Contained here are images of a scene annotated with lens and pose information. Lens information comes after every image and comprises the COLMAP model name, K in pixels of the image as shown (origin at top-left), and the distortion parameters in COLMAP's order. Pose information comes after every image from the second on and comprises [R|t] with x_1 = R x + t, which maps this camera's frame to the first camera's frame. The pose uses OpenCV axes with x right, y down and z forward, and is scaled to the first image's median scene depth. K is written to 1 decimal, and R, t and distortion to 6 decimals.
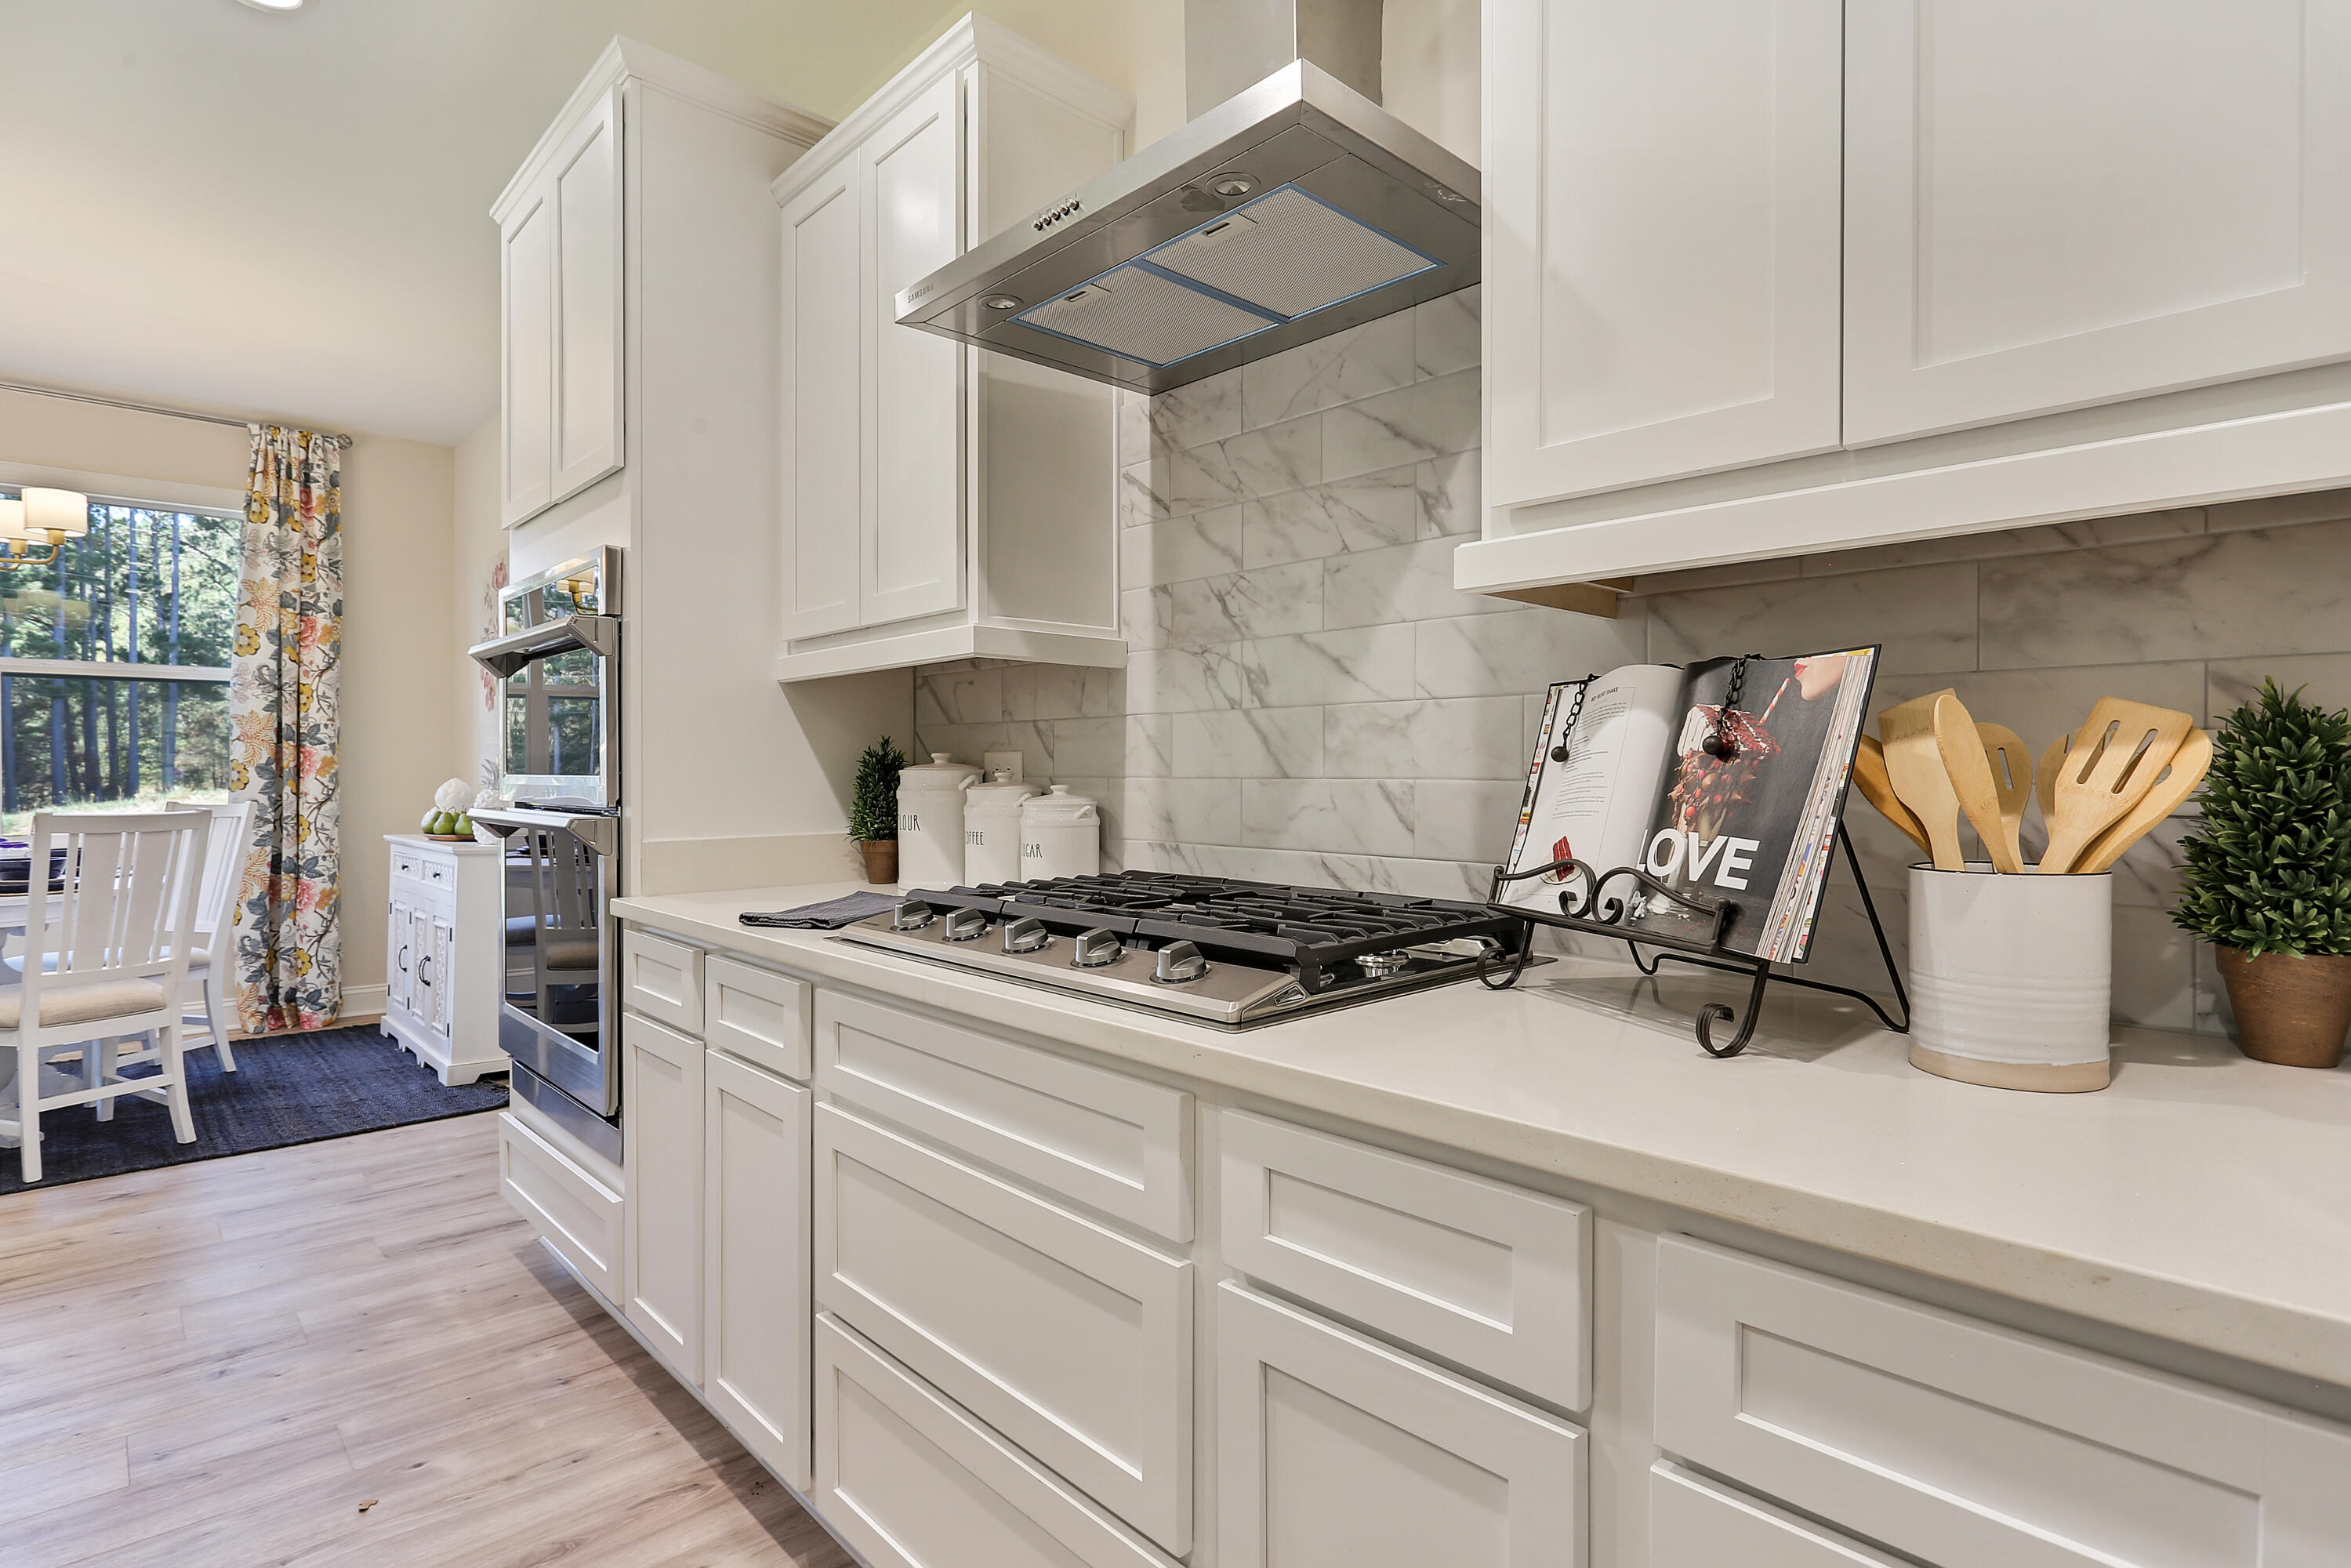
lens RADIAL K [[1152.6, 0, 1177.5], [0, 1152.6, 787.0], [0, 0, 1]] dist [-0.002618, -0.000331]
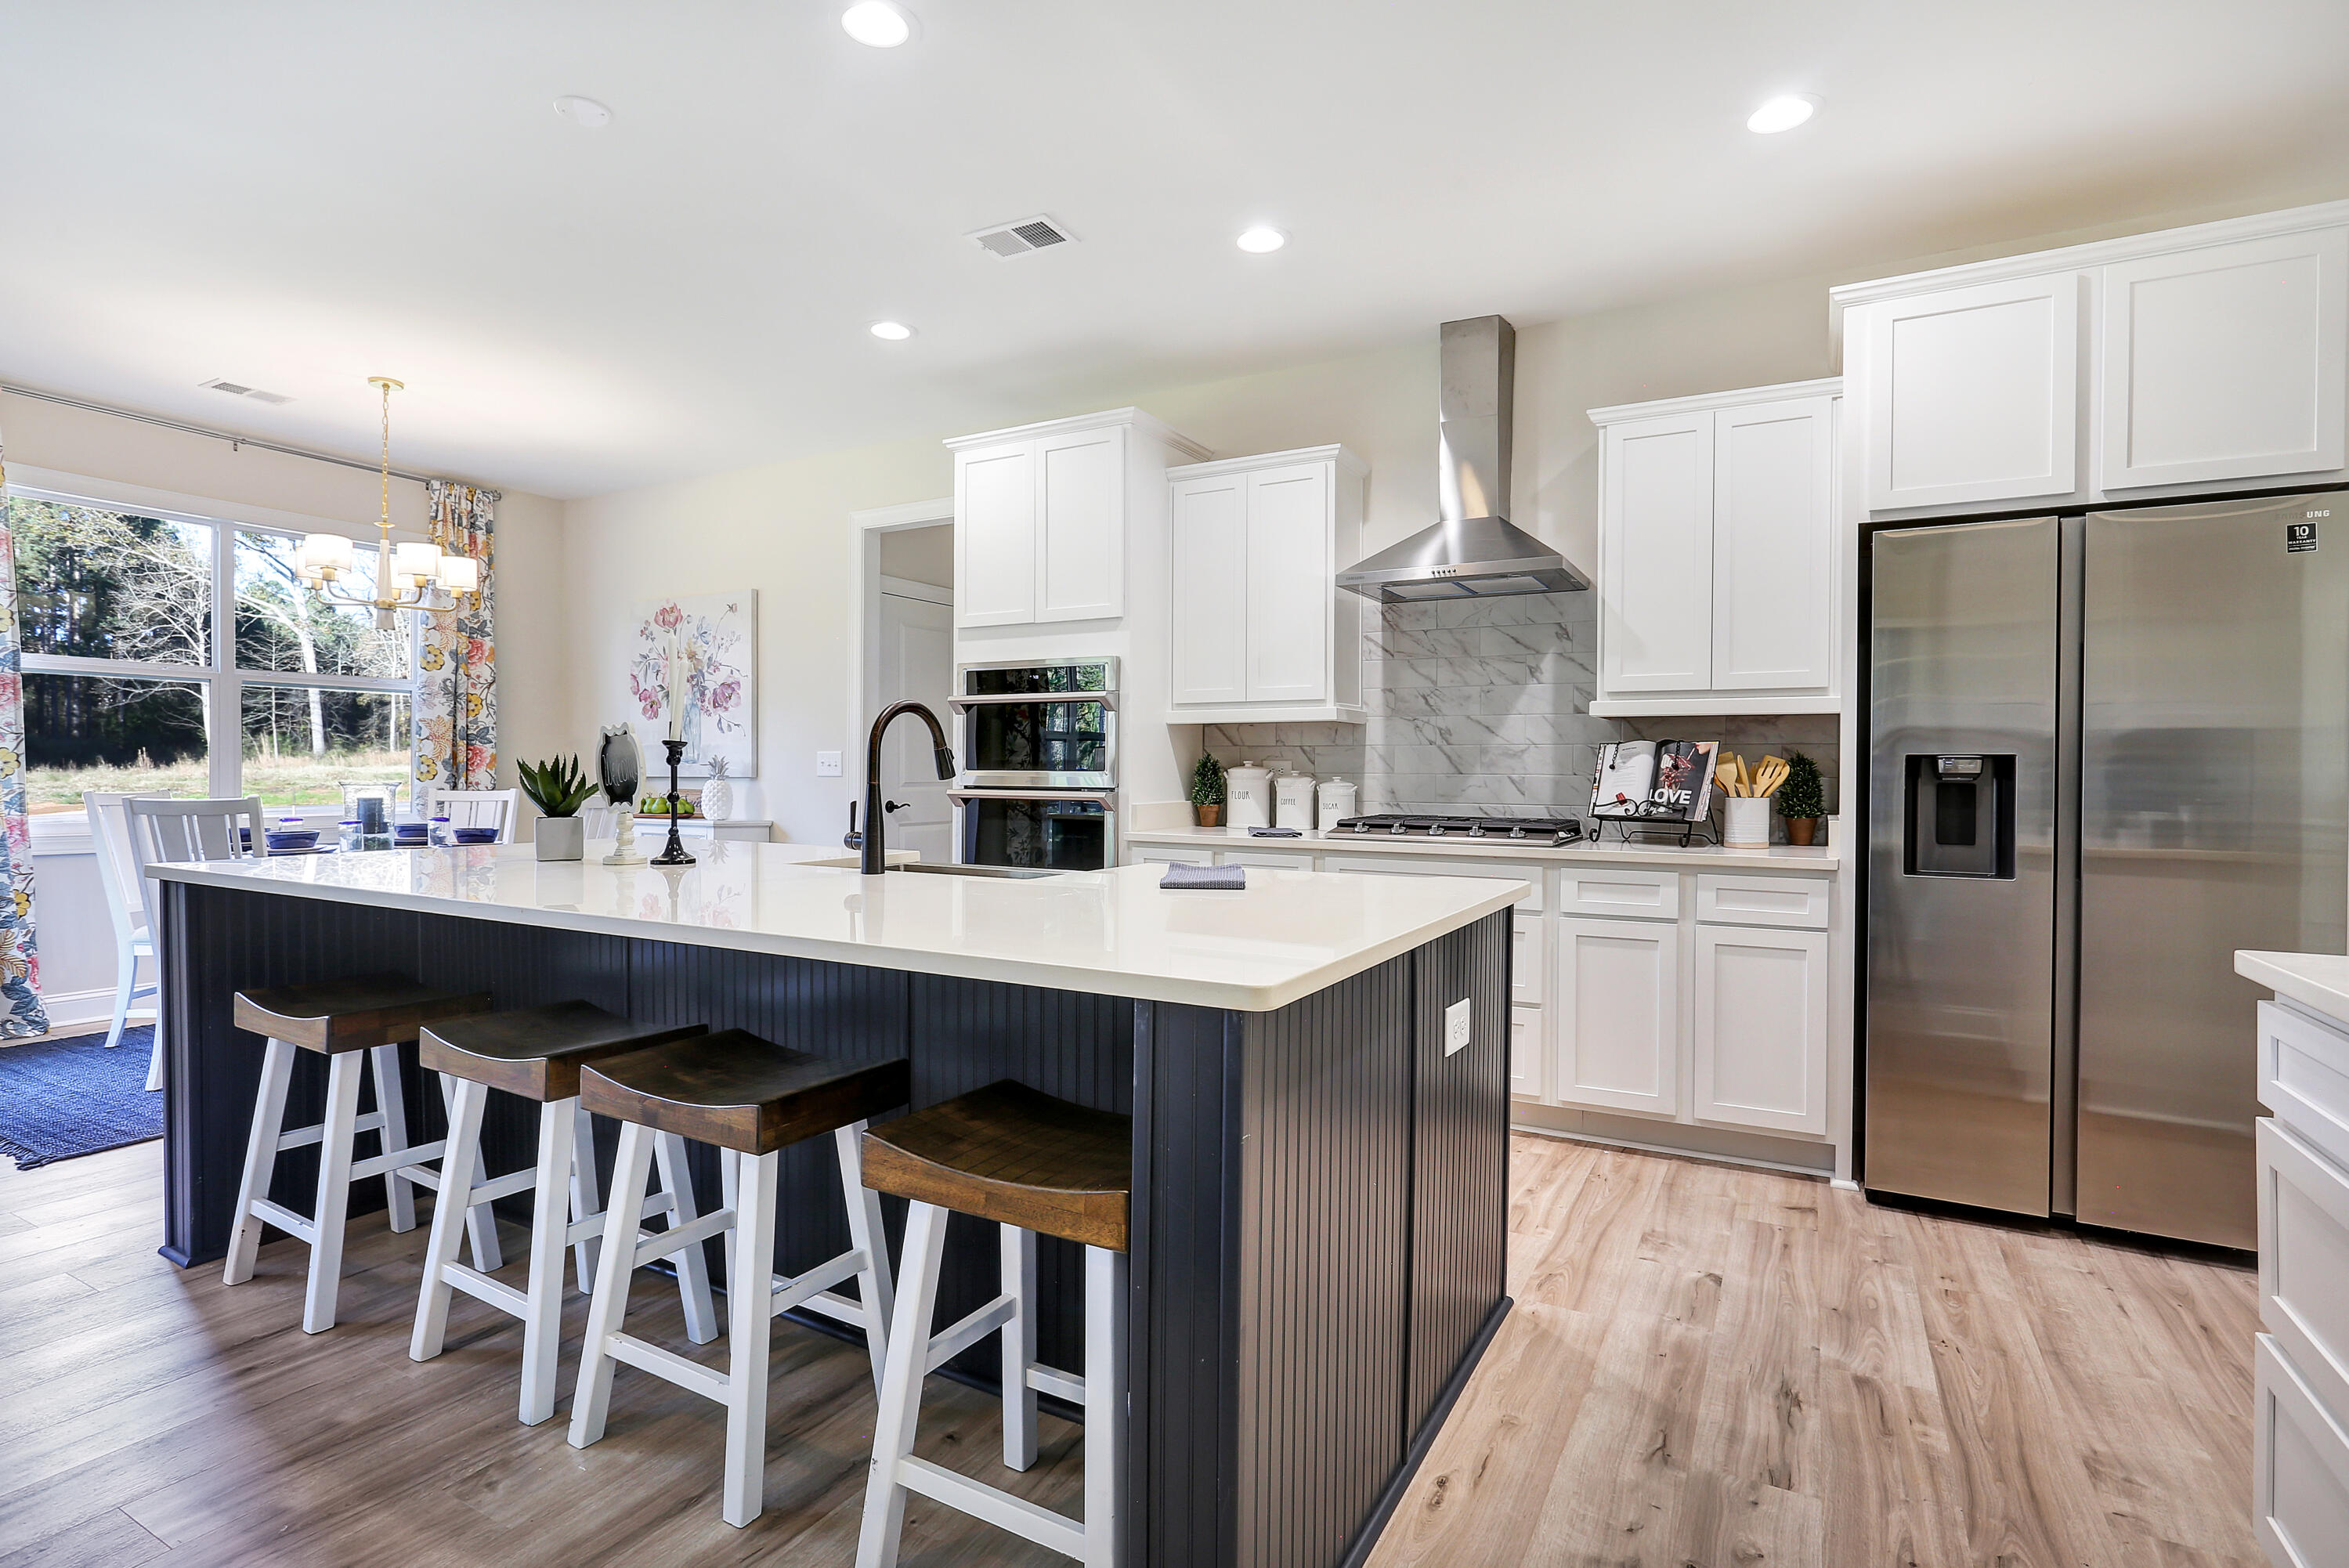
lens RADIAL K [[1151.6, 0, 1169.1], [0, 1151.6, 777.6], [0, 0, 1]] dist [-0.002618, -0.000331]
pose [[0.953958, 0.002844, 0.299927, -1.164777], [-0.001472, 0.999987, -0.004800, 0.011394], [-0.299937, 0.004137, 0.953950, -1.080584]]
